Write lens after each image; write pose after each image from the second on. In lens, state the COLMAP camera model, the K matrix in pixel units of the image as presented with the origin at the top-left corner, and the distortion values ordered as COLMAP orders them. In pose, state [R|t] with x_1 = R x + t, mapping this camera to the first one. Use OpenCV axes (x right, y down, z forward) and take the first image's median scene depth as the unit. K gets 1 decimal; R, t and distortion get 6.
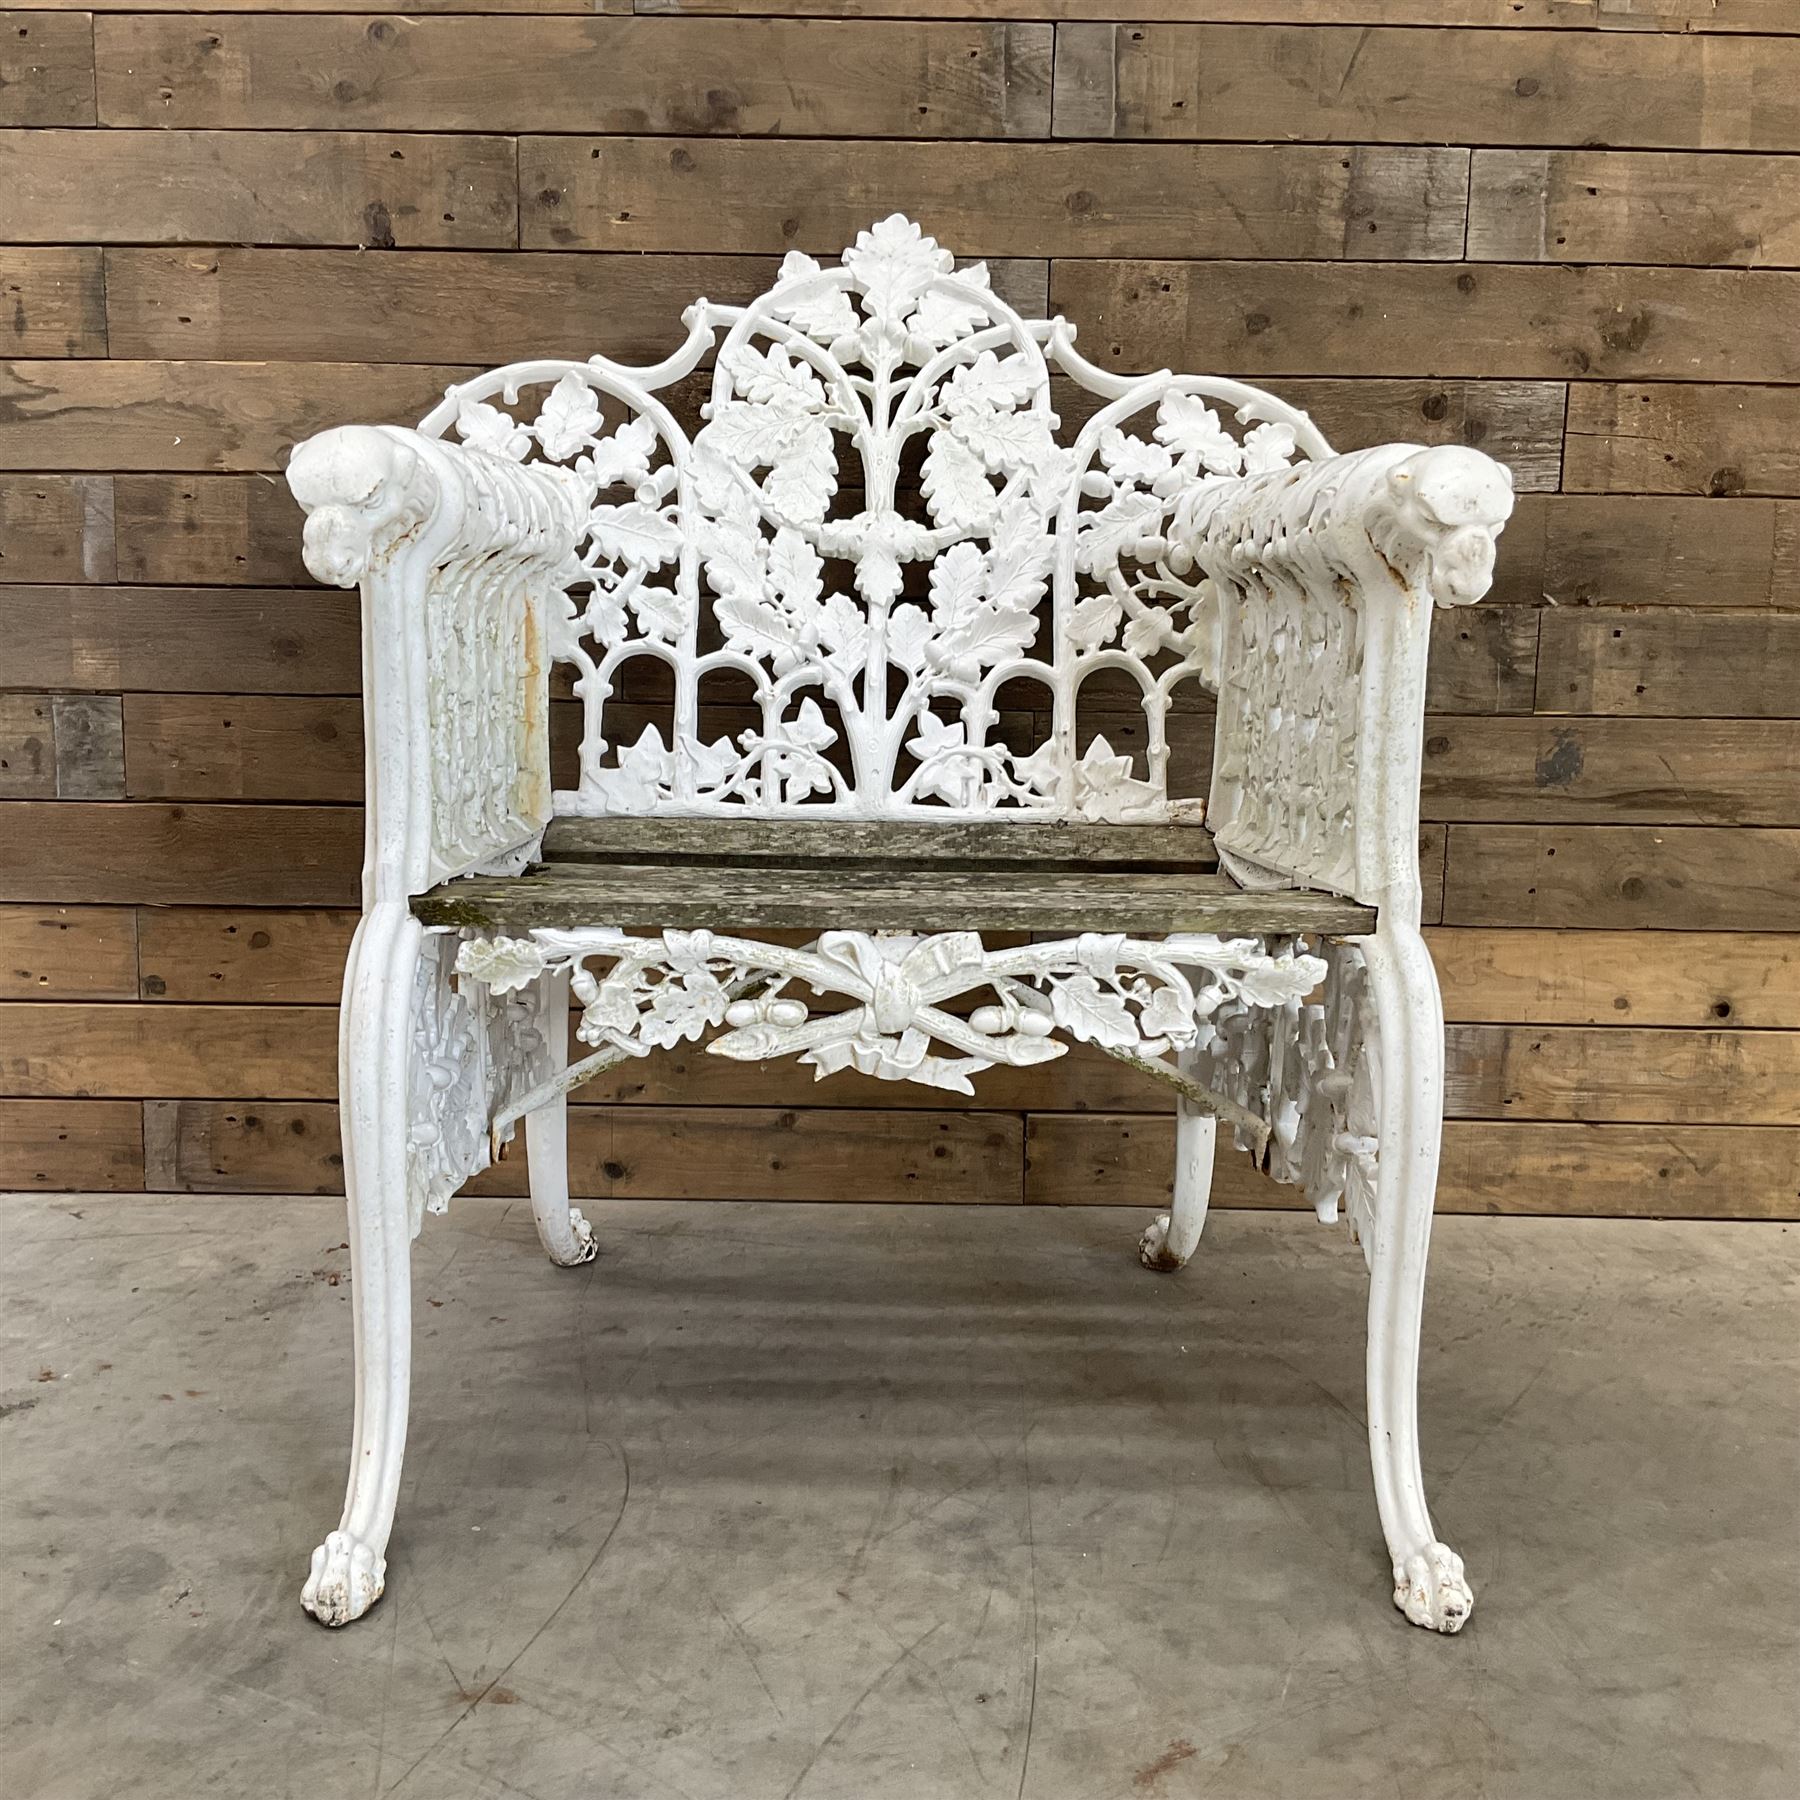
lens RADIAL K [[1993.4, 0, 893.3], [0, 1993.4, 914.6], [0, 0, 1]] dist [0.041143, 0.000000]
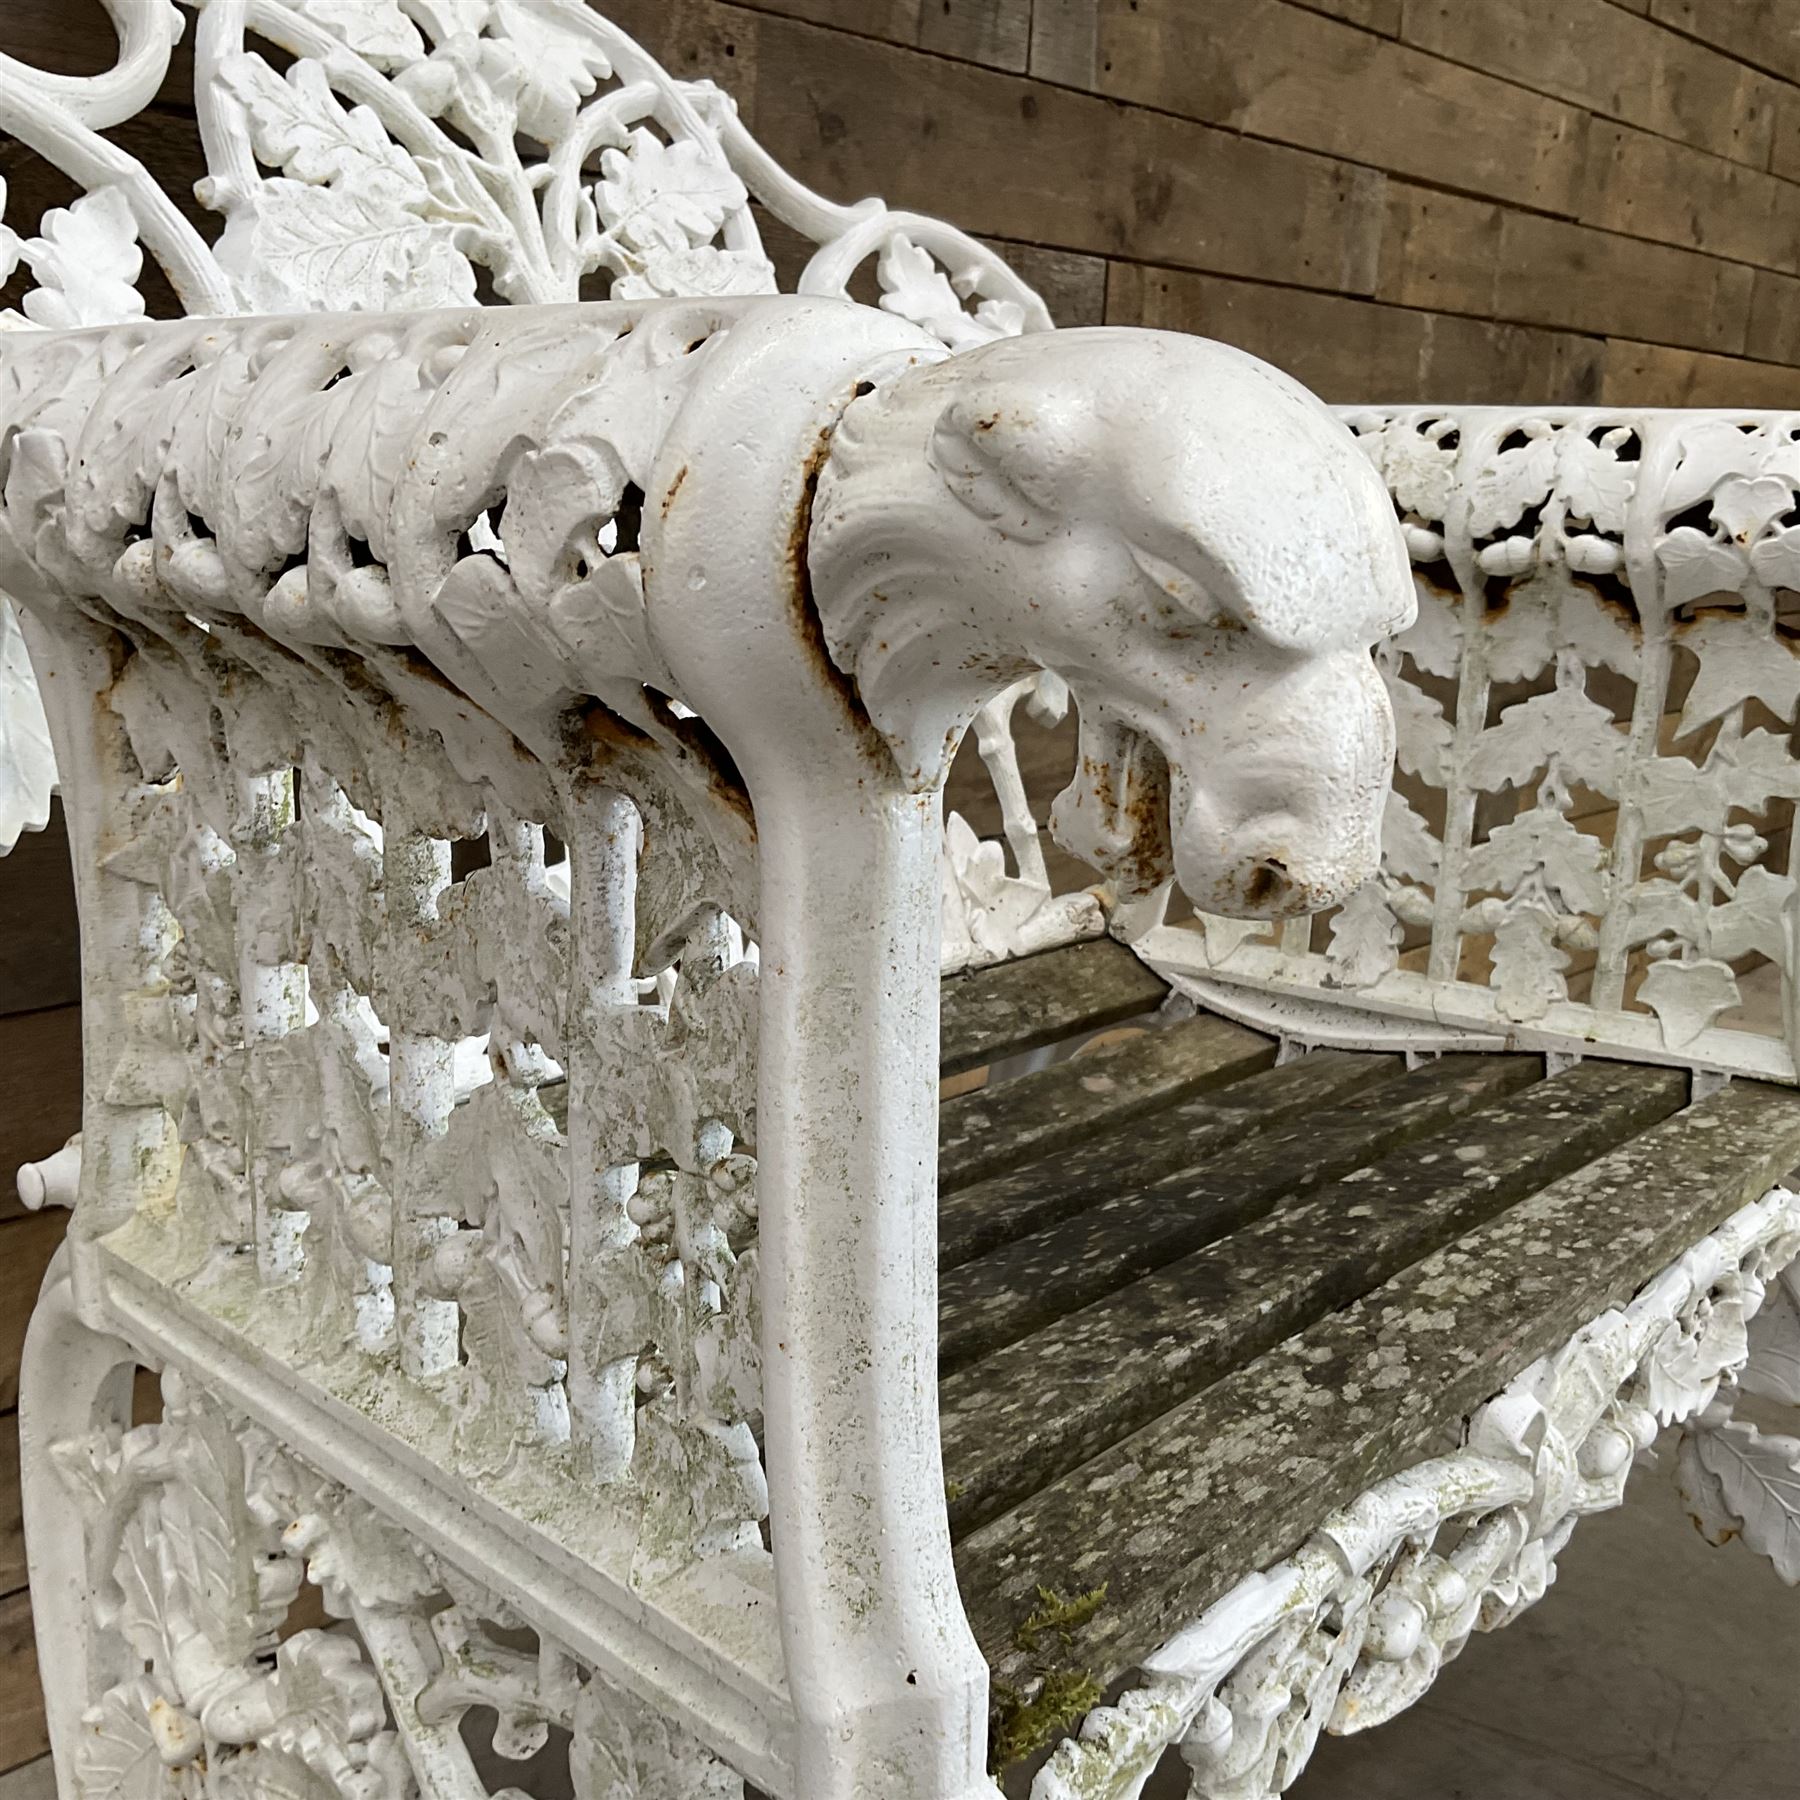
lens RADIAL K [[1993.4, 0, 894.9], [0, 1993.4, 904.5], [0, 0, 1]] dist [0.041143, 0.000000]
pose [[0.668168, -0.158597, 0.726910, -0.346442], [0.088000, 0.987004, 0.134455, -0.140560], [-0.738788, -0.025871, 0.673441, 0.576075]]
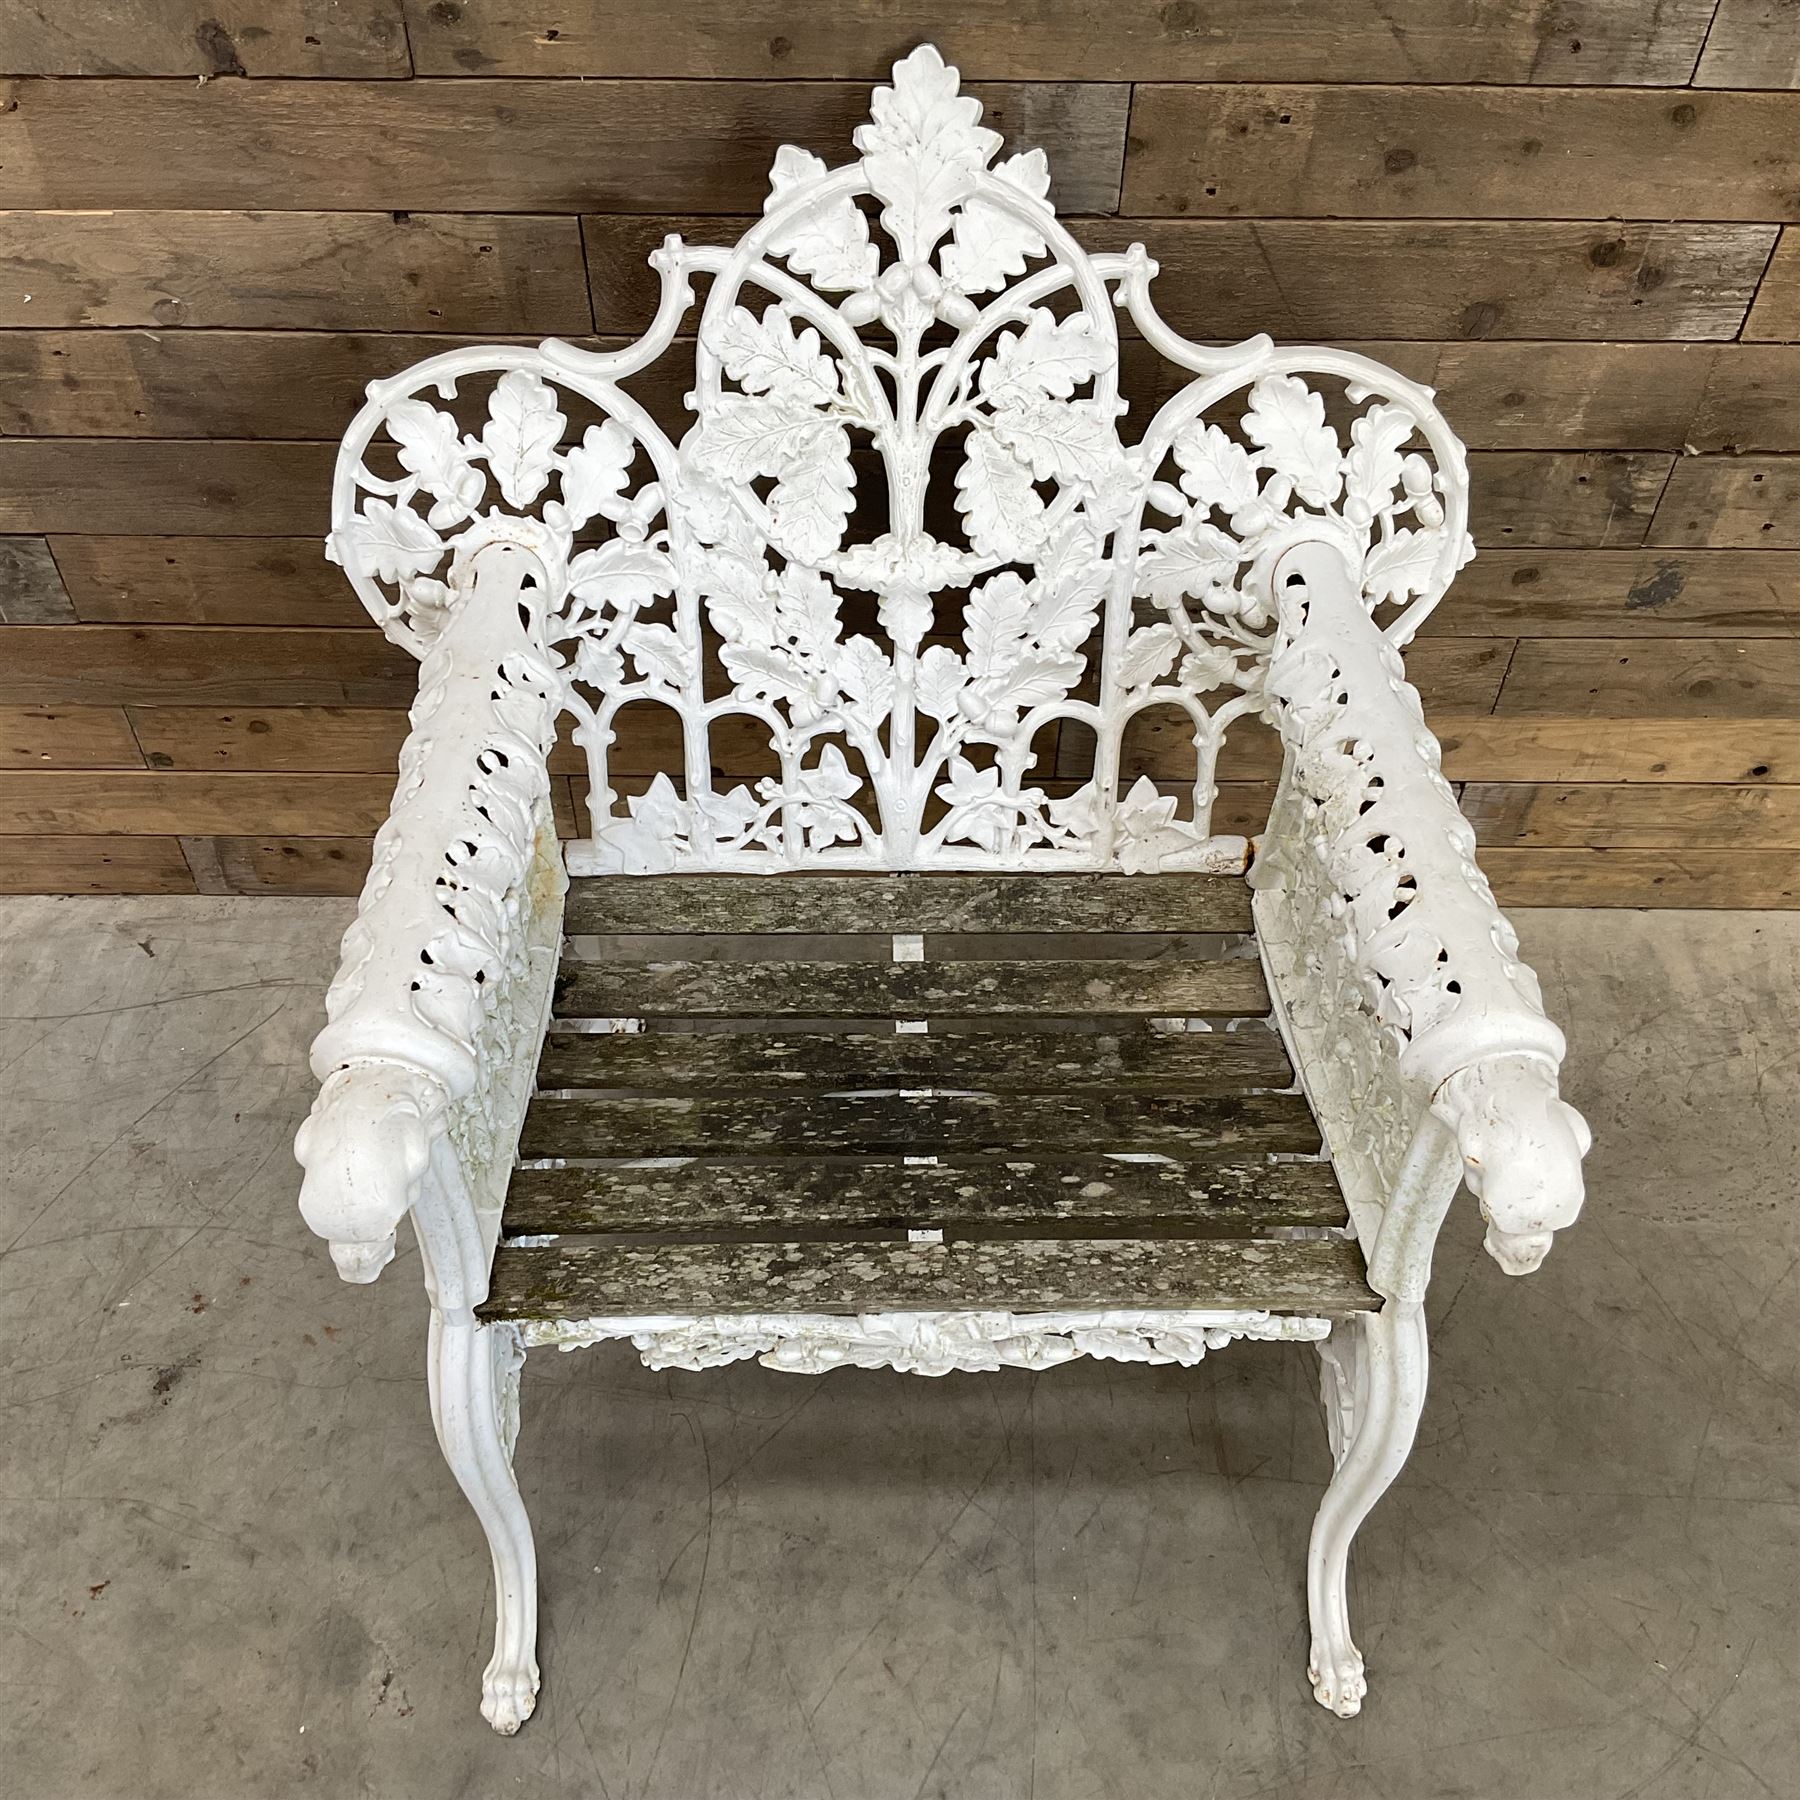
lens RADIAL K [[1993.4, 0, 903.5], [0, 1993.4, 907.6], [0, 0, 1]] dist [0.041143, 0.000000]
pose [[0.999986, -0.005003, 0.001502, -0.010145], [0.002661, 0.735350, 0.677682, -0.650913], [-0.004495, -0.677669, 0.735353, 0.263945]]
